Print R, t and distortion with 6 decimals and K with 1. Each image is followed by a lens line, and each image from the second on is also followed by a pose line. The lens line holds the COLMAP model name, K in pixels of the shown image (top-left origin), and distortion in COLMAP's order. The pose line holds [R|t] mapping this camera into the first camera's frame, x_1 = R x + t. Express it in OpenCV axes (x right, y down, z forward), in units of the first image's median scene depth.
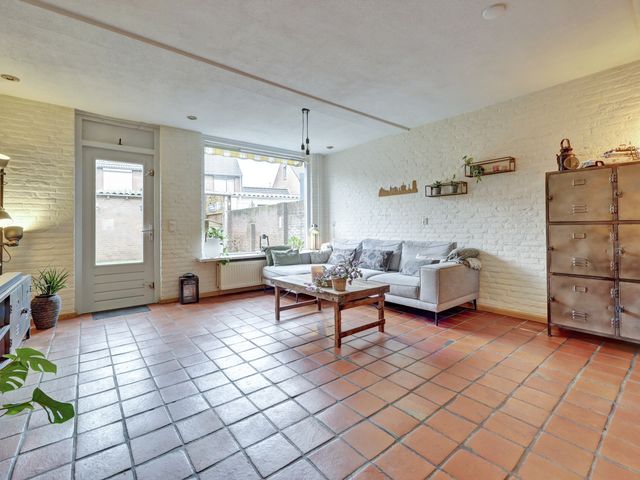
lens RADIAL K [[292.6, 0, 319.9], [0, 292.6, 234.4], [0, 0, 1]] dist [0.004249, 0.000128]
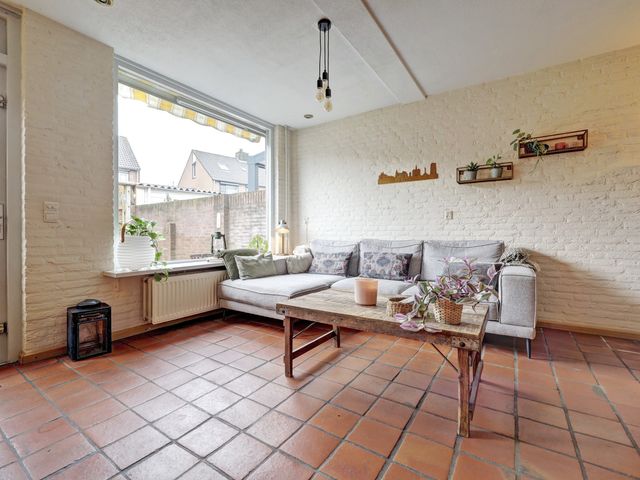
lens RADIAL K [[292.6, 0, 318.8], [0, 292.6, 242.4], [0, 0, 1]] dist [0.004249, 0.000128]
pose [[0.952767, -0.001147, 0.303700, -0.207394], [0.000643, 0.999998, 0.001759, 0.026028], [-0.303702, -0.001480, 0.952766, 0.353620]]
